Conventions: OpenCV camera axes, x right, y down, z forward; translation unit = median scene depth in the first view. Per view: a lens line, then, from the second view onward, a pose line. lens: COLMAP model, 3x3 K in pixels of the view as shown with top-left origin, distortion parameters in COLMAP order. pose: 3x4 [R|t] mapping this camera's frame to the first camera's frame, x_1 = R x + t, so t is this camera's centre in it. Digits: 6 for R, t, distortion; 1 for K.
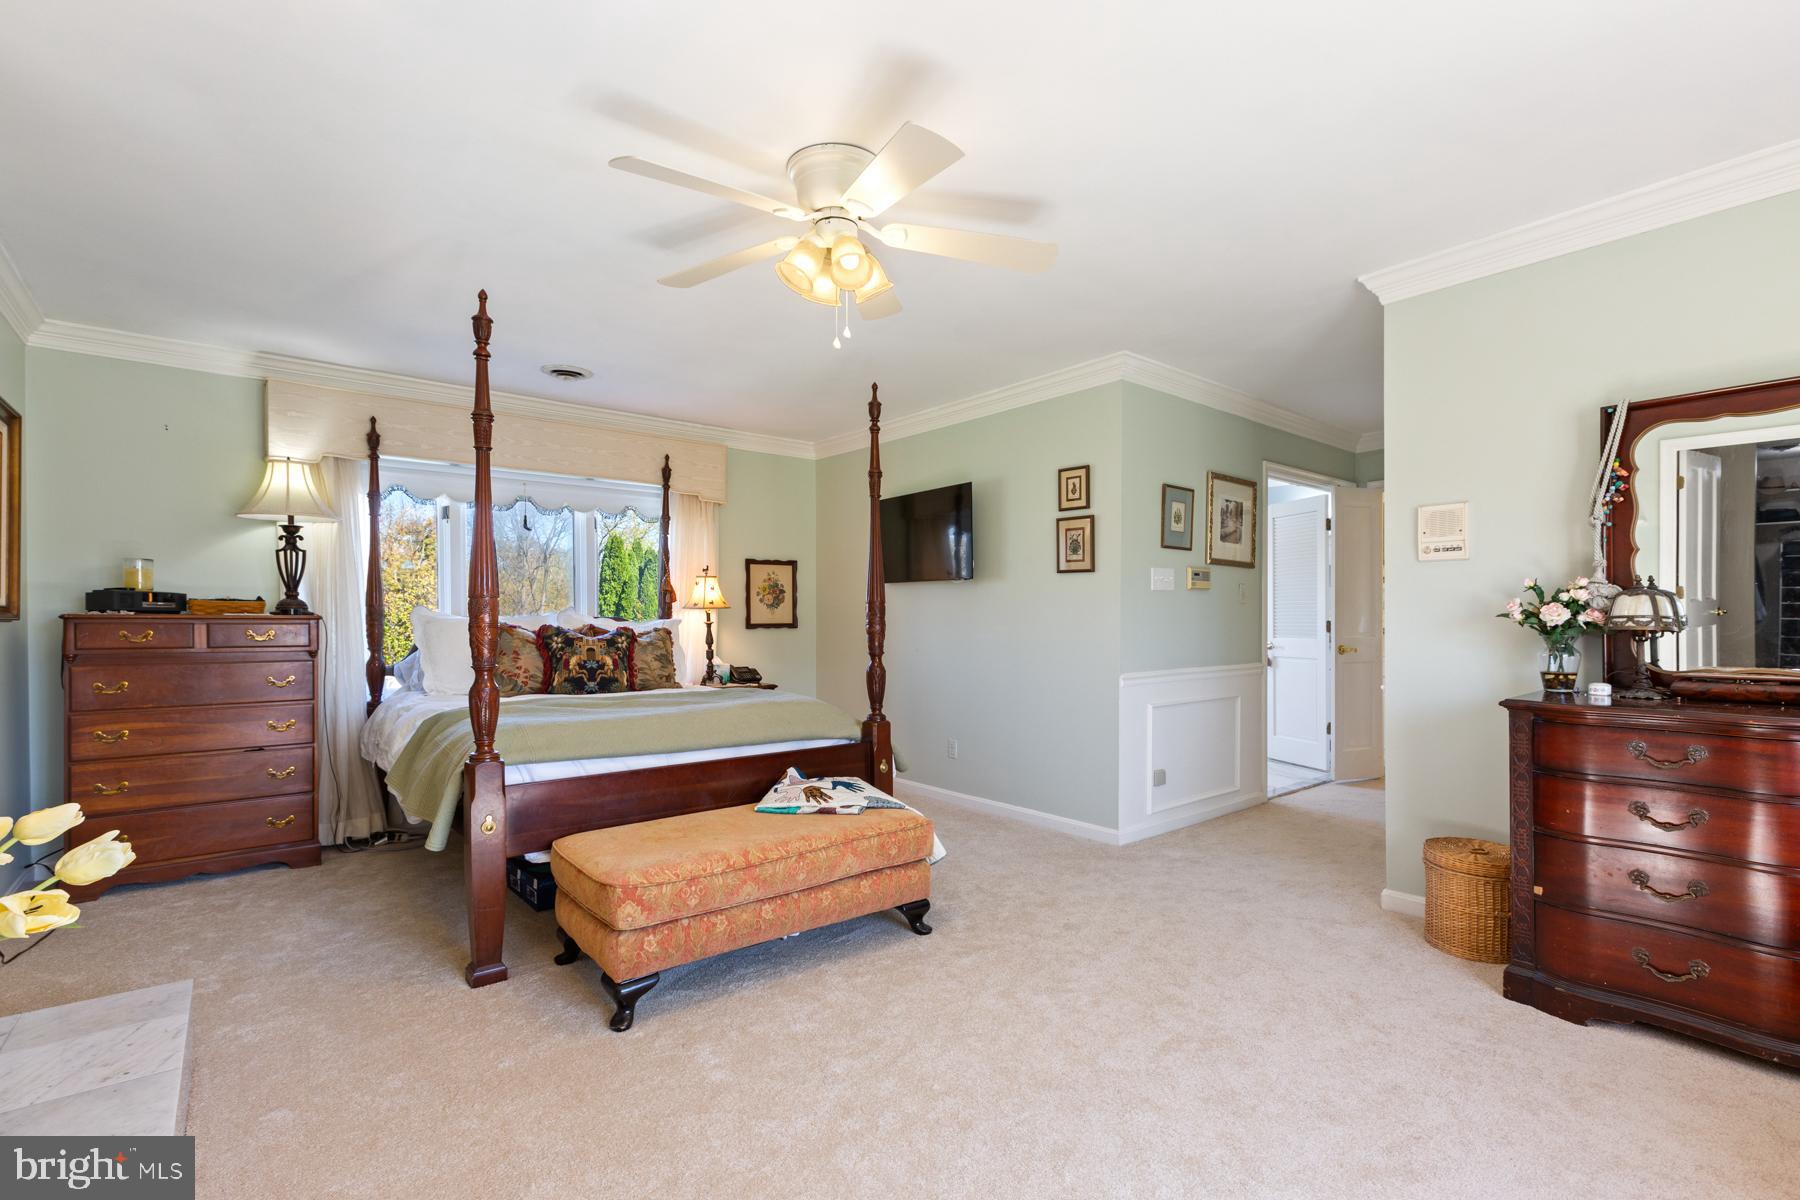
lens RADIAL K [[821.5, 0, 911.0], [0, 821.5, 625.4], [0, 0, 1]] dist [0.003589, 0.000567]
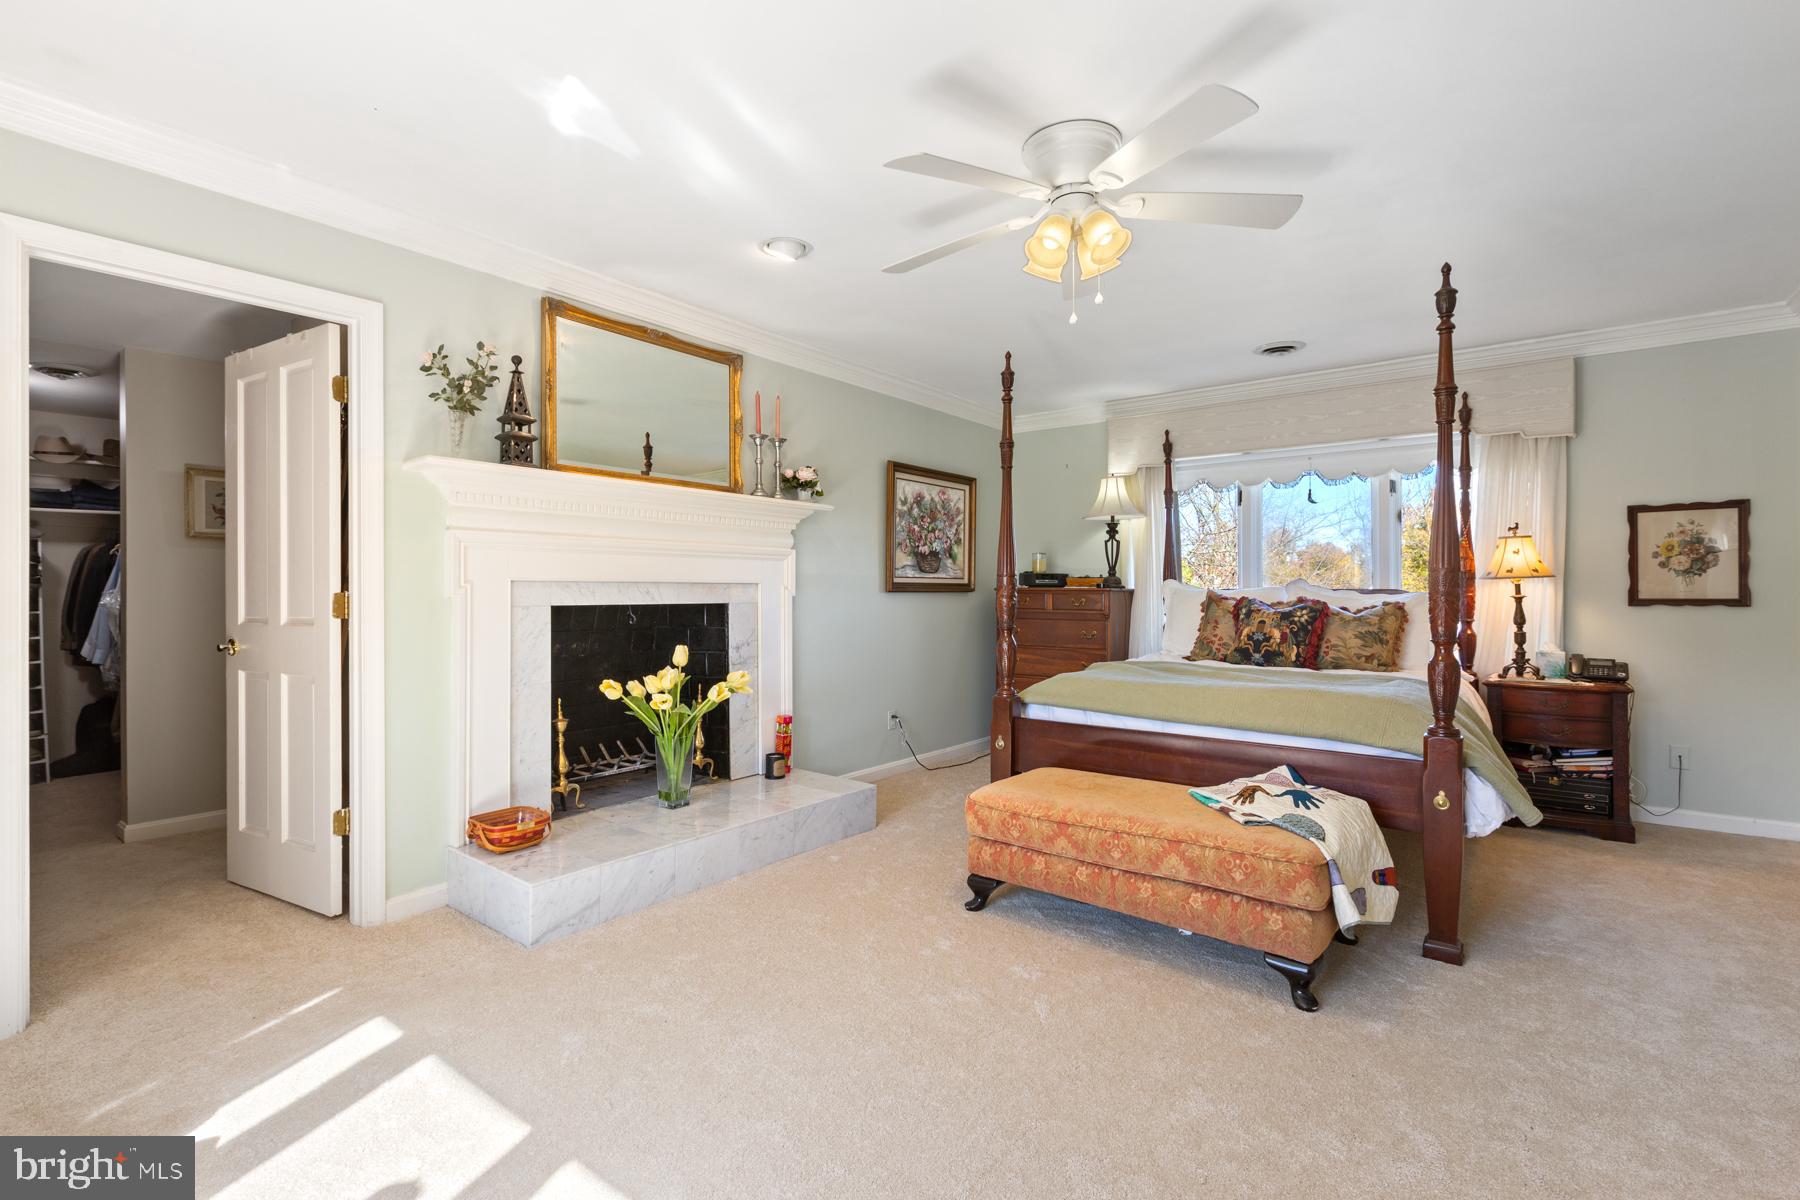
lens RADIAL K [[821.5, 0, 901.1], [0, 821.5, 592.0], [0, 0, 1]] dist [0.003589, 0.000567]
pose [[0.210933, 0.005213, -0.977487, 0.492390], [-0.008161, 0.999960, 0.003572, -0.007048], [0.977466, 0.007224, 0.210967, 0.341414]]
